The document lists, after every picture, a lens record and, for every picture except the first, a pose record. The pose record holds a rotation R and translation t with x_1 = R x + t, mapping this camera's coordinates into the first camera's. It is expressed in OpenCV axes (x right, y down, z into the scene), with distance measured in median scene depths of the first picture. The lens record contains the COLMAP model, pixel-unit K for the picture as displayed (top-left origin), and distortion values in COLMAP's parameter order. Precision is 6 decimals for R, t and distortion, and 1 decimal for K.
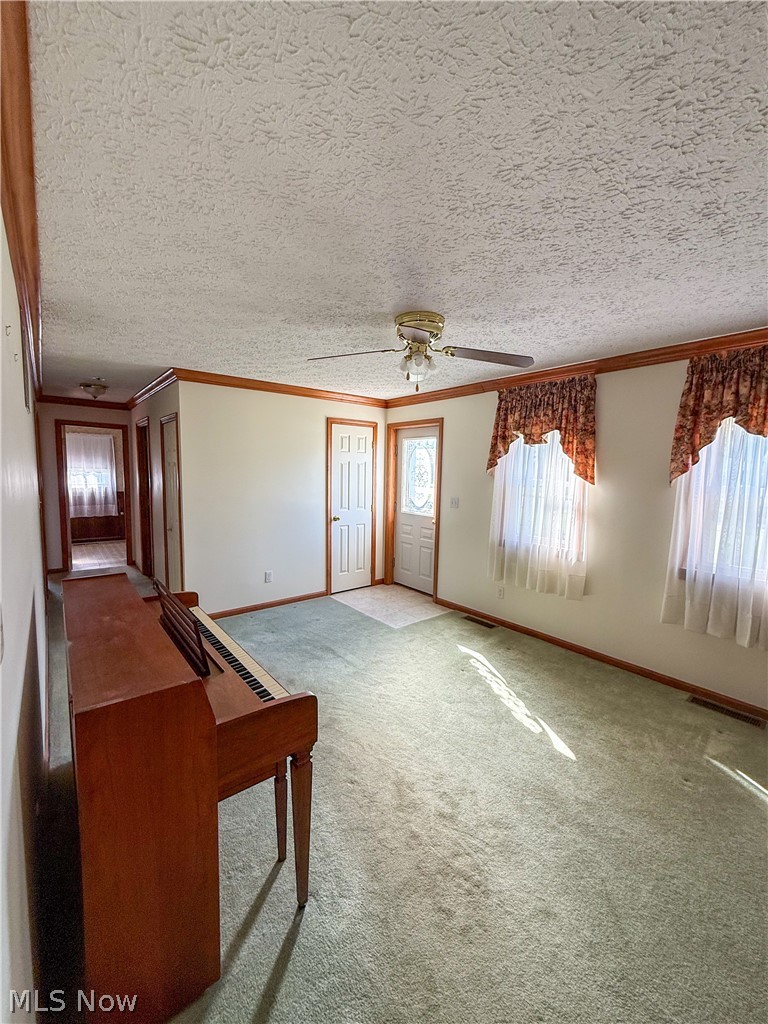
lens RADIAL K [[408.2, 0, 383.4], [0, 408.2, 510.0], [0, 0, 1]] dist [0.000048, 0.000049]
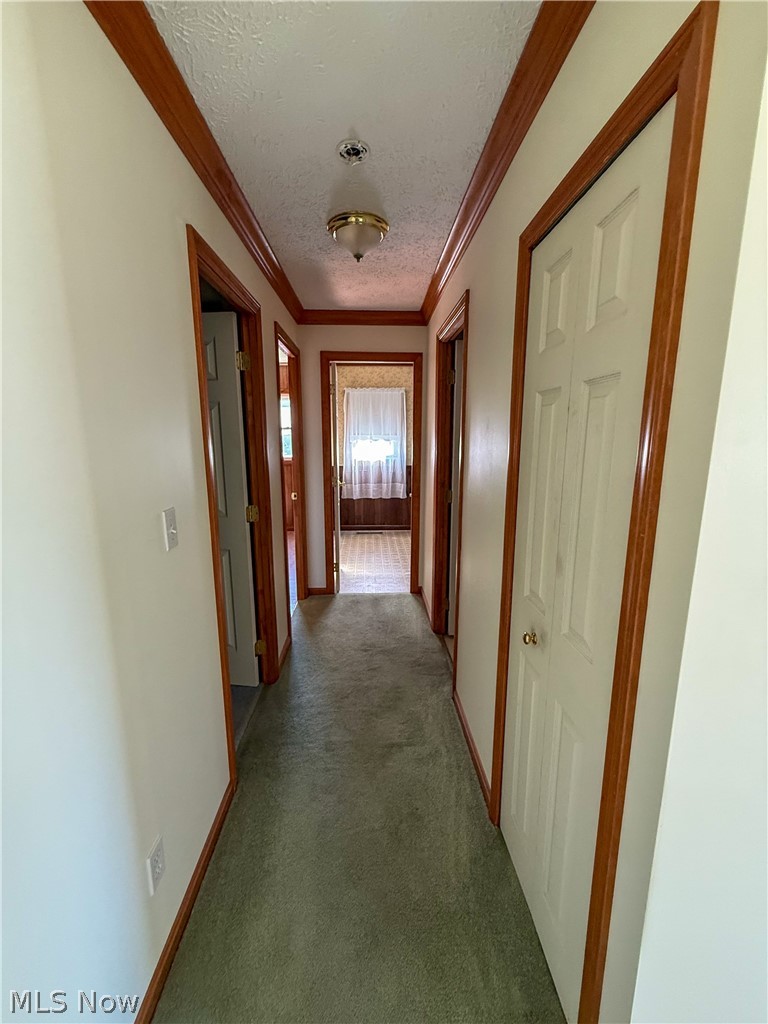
lens RADIAL K [[408.2, 0, 385.1], [0, 408.2, 509.7], [0, 0, 1]] dist [0.000048, 0.000049]
pose [[0.798723, 0.085722, -0.595562, -0.244417], [-0.039360, 0.995123, 0.090446, -0.033096], [0.600411, -0.048800, 0.798201, 0.396600]]
